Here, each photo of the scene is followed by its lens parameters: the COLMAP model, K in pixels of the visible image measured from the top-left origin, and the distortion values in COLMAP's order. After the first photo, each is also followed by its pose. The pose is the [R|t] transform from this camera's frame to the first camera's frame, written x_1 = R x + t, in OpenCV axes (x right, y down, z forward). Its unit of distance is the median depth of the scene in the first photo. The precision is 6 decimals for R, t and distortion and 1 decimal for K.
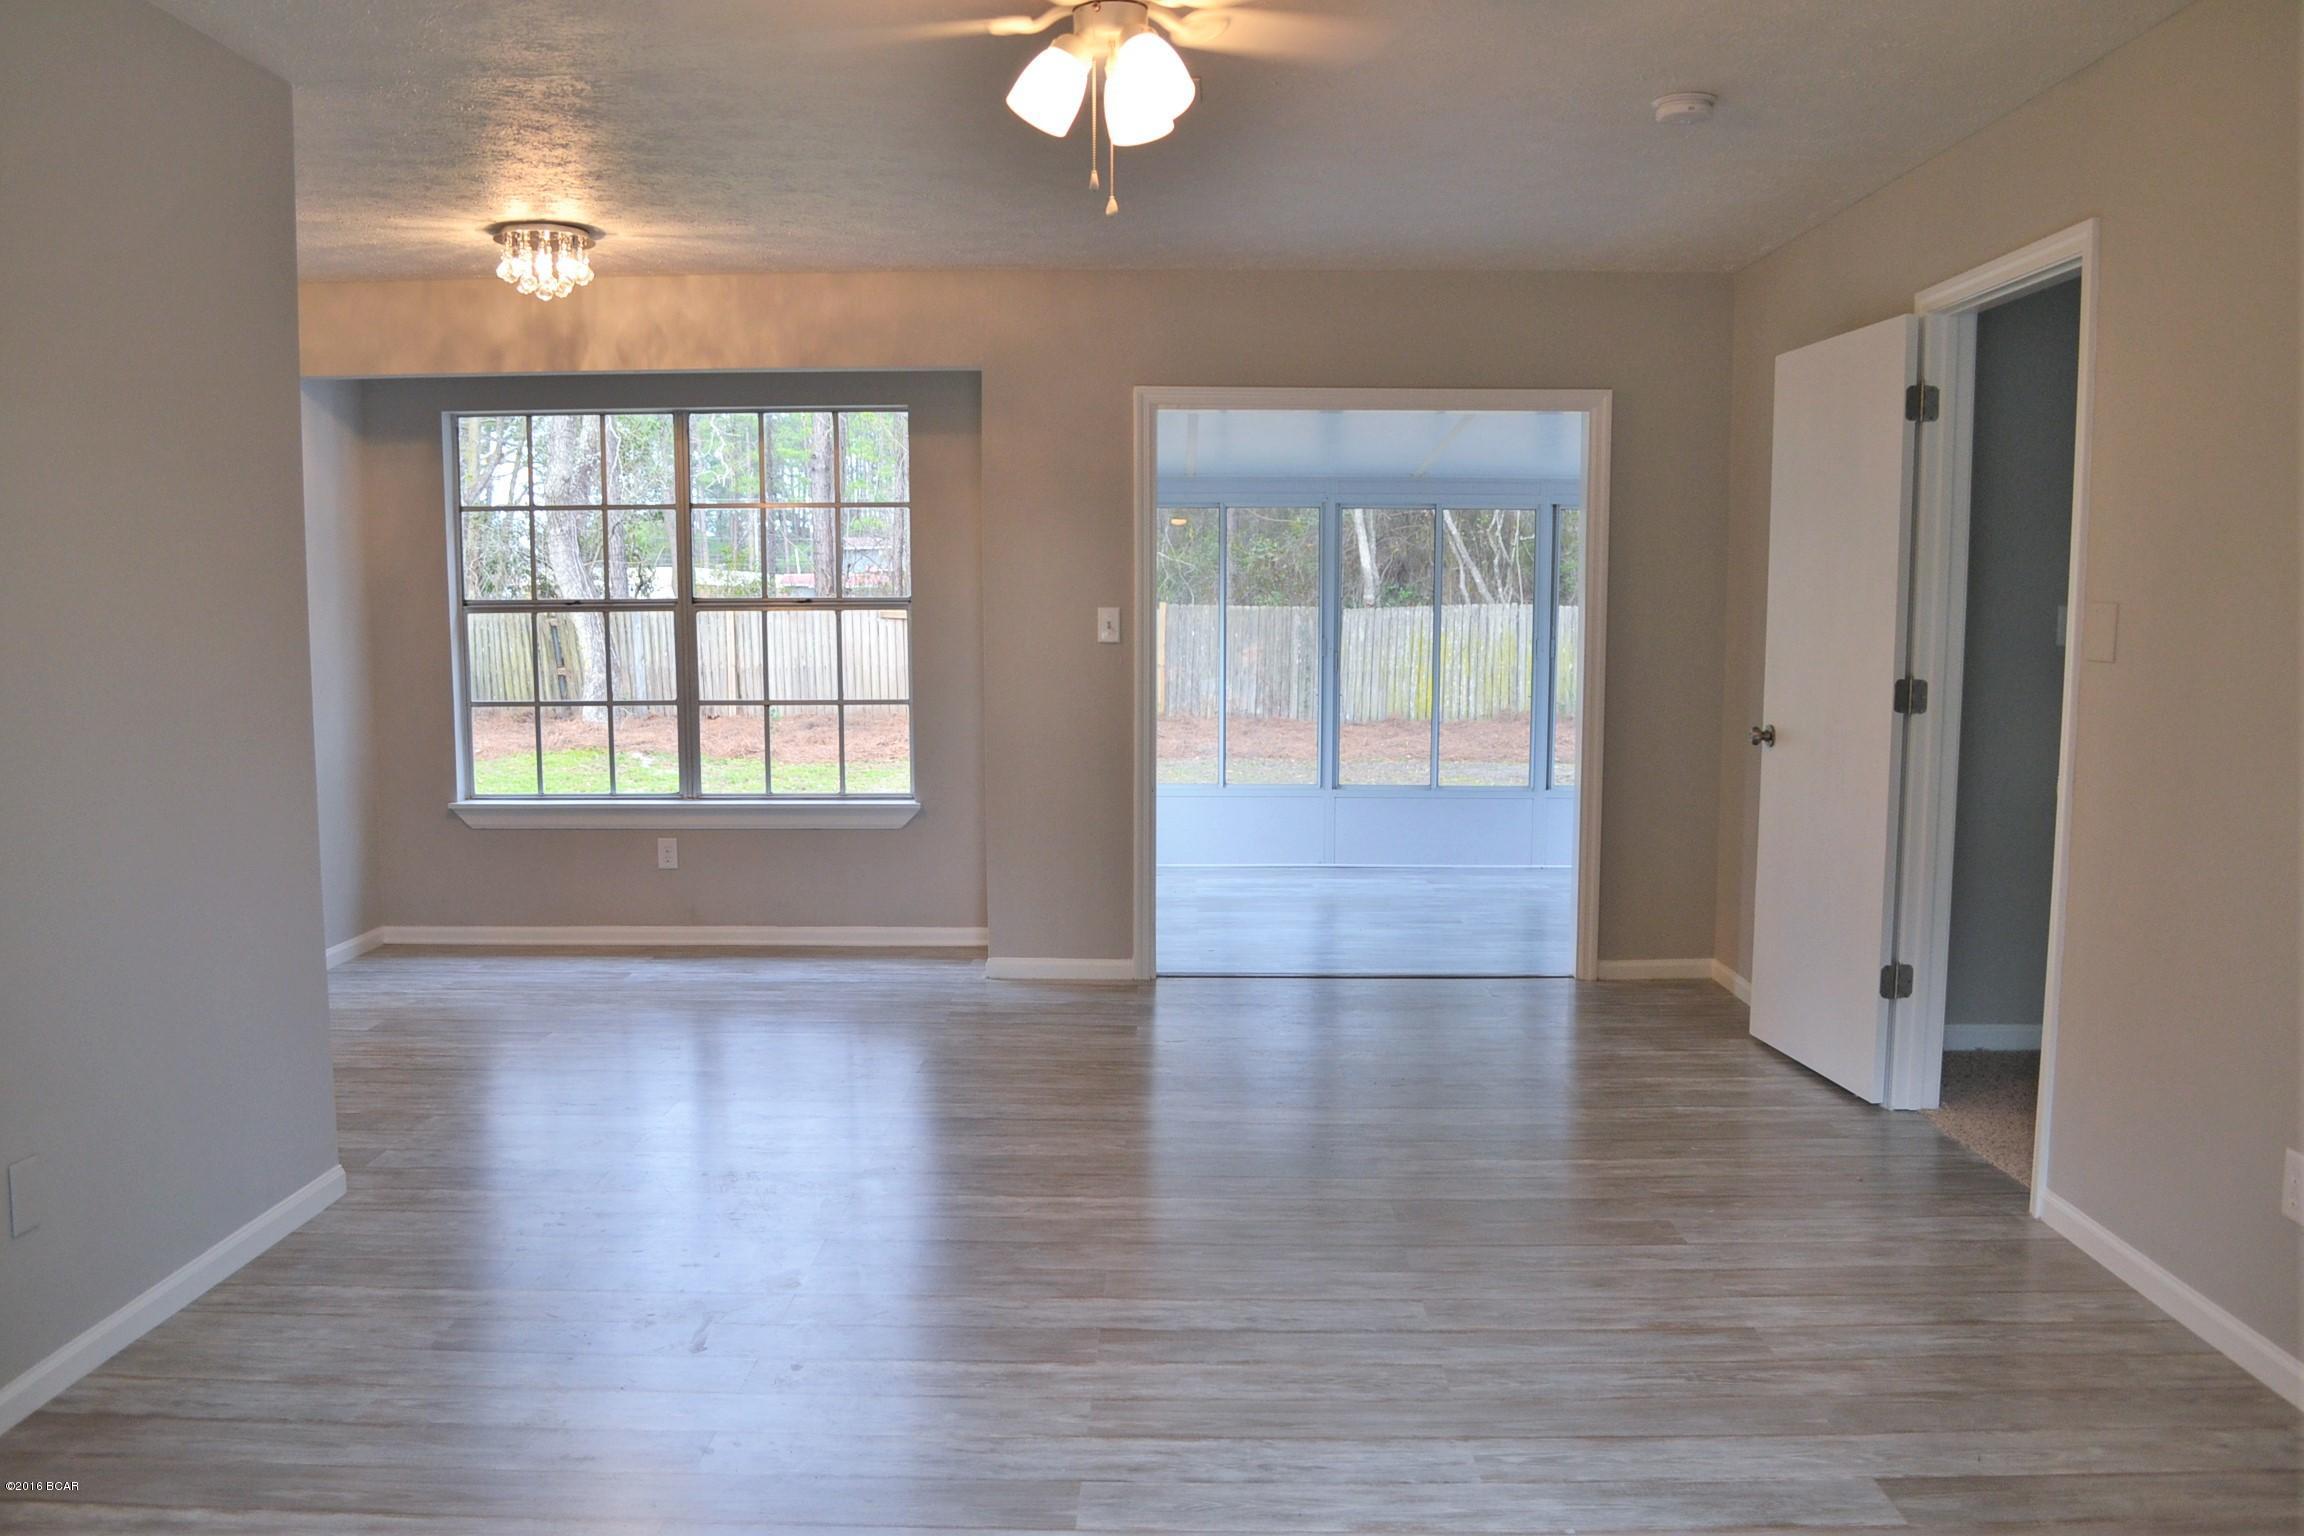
lens RADIAL K [[1846.5, 0, 1159.9], [0, 1846.5, 823.0], [0, 0, 1]] dist [-0.079294, 0.008433]
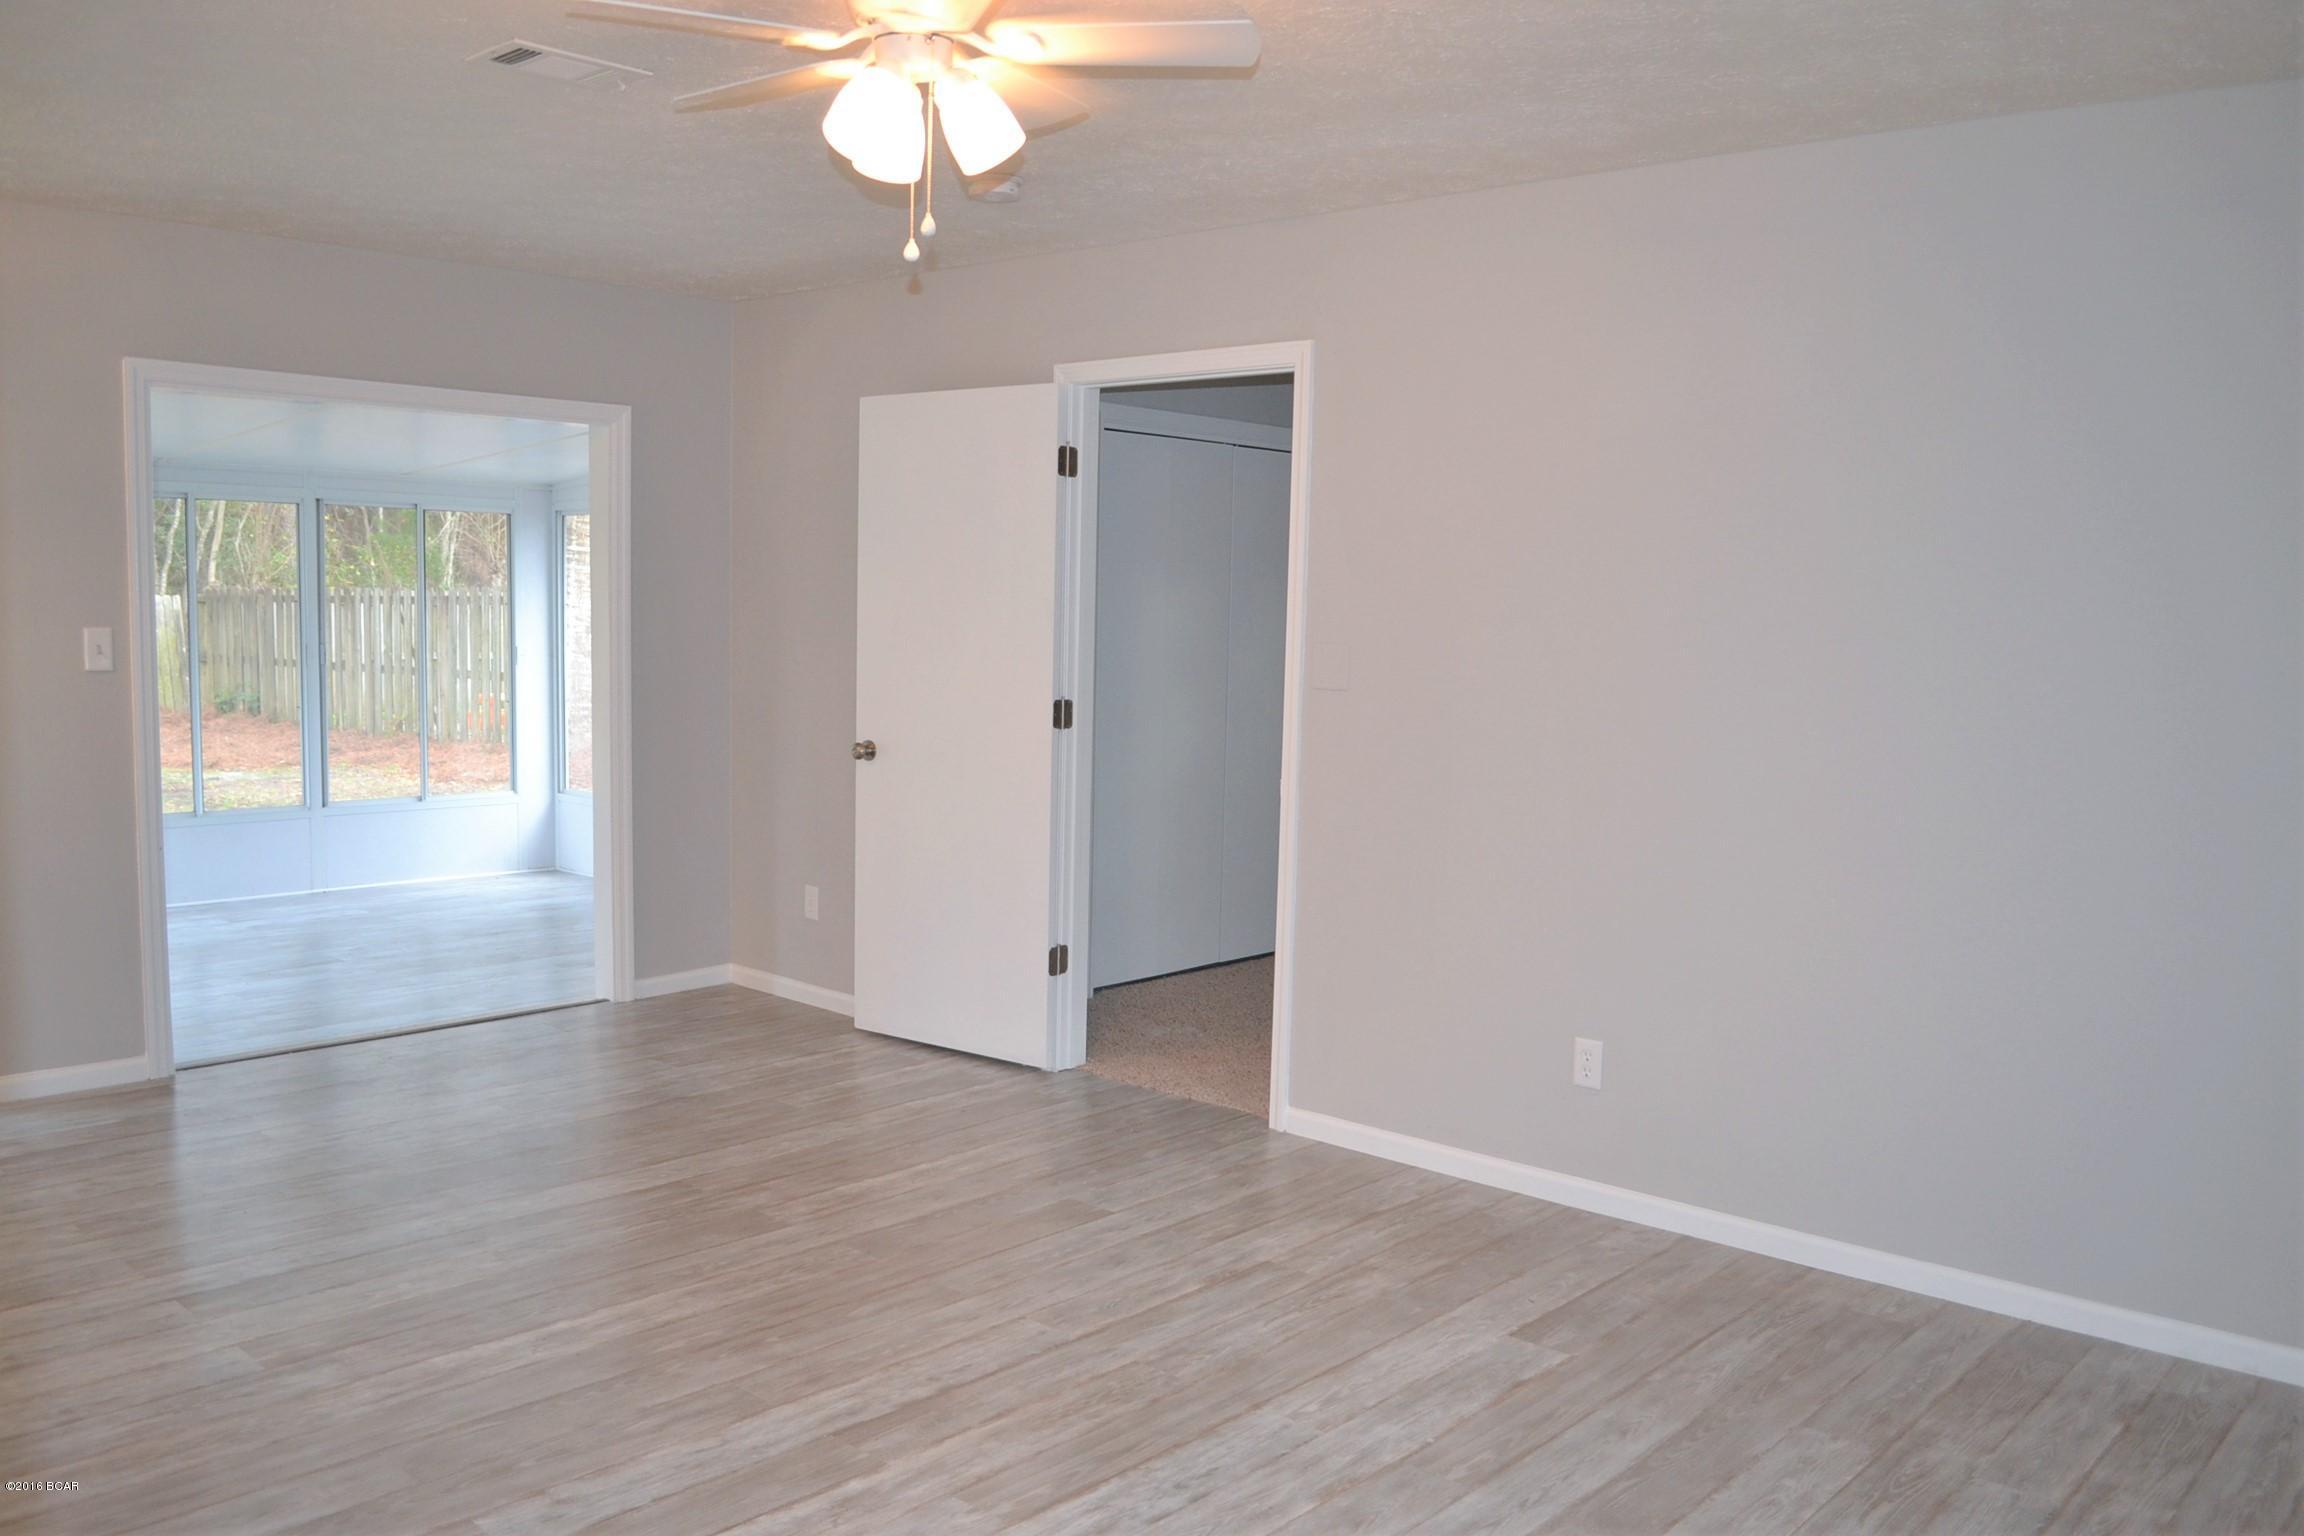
lens RADIAL K [[1846.5, 0, 1159.9], [0, 1846.5, 823.0], [0, 0, 1]] dist [-0.079294, 0.008433]
pose [[0.653894, -0.075843, 0.752775, -0.374871], [0.065131, 0.996912, 0.043865, -0.041385], [-0.753777, 0.020346, 0.656815, 0.157378]]
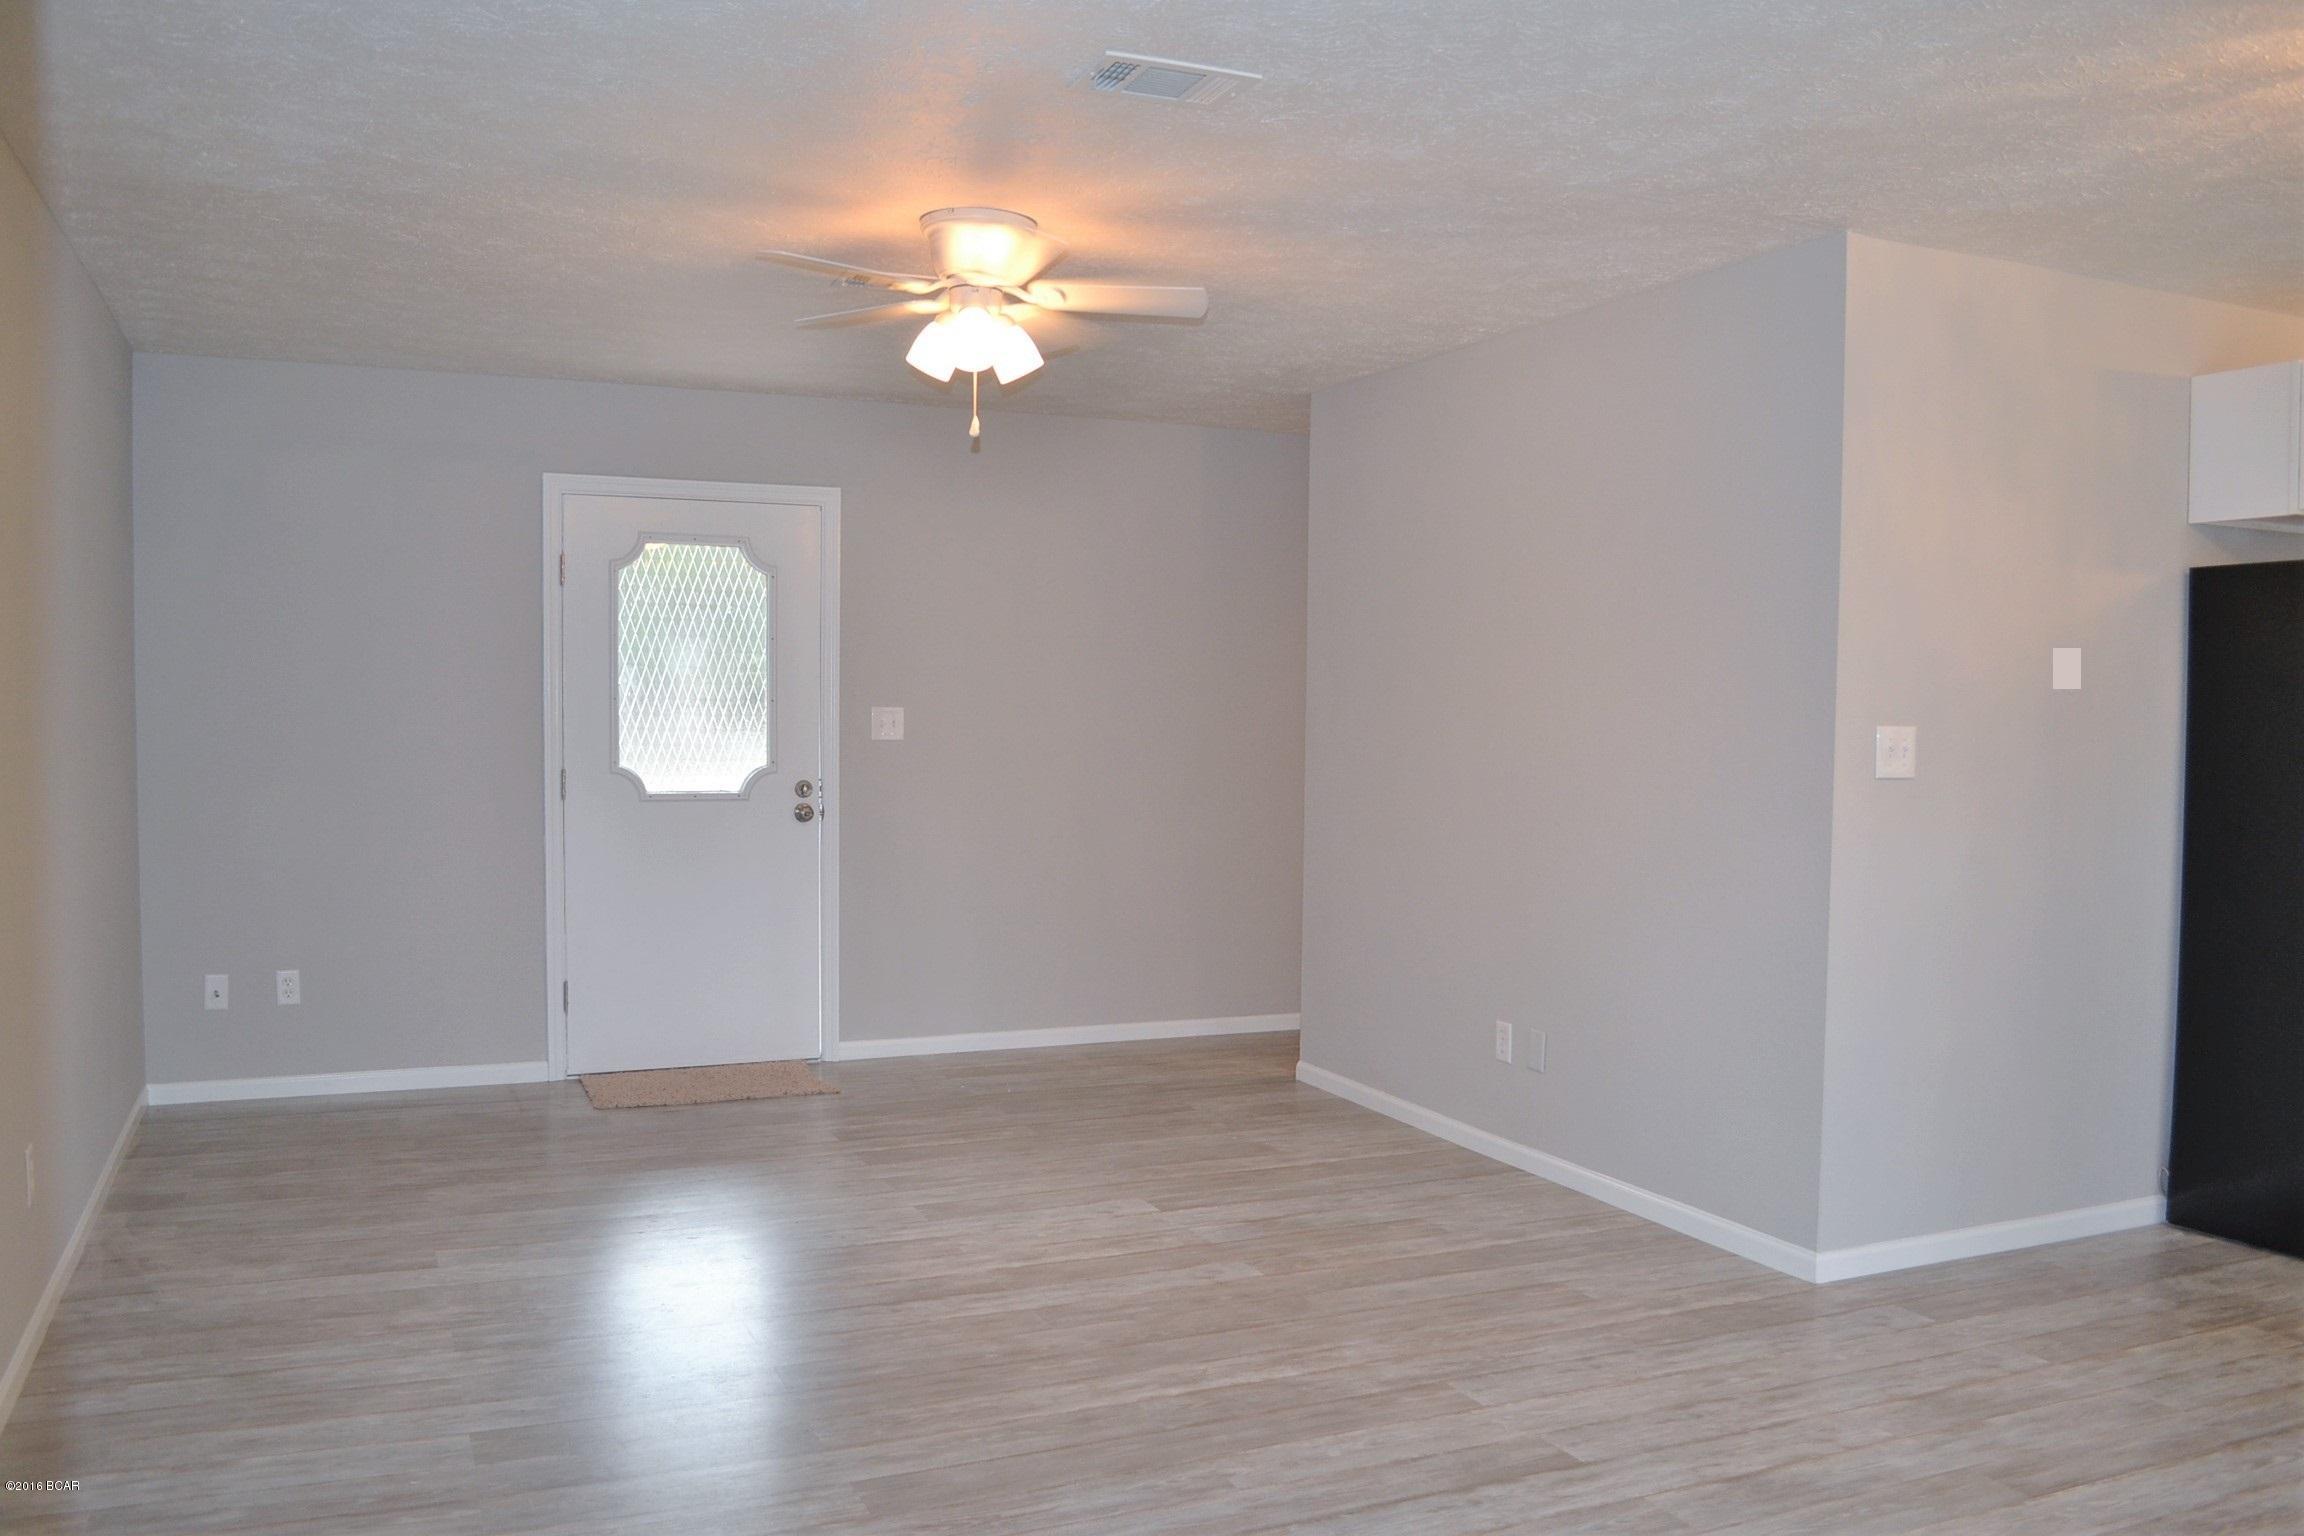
lens RADIAL K [[1846.5, 0, 1159.9], [0, 1846.5, 823.0], [0, 0, 1]] dist [-0.079294, 0.008433]
pose [[-0.905795, 0.018761, -0.423301, 0.246719], [-0.057937, 0.984152, 0.167594, -0.157206], [0.419737, 0.176330, -0.890353, 1.307752]]
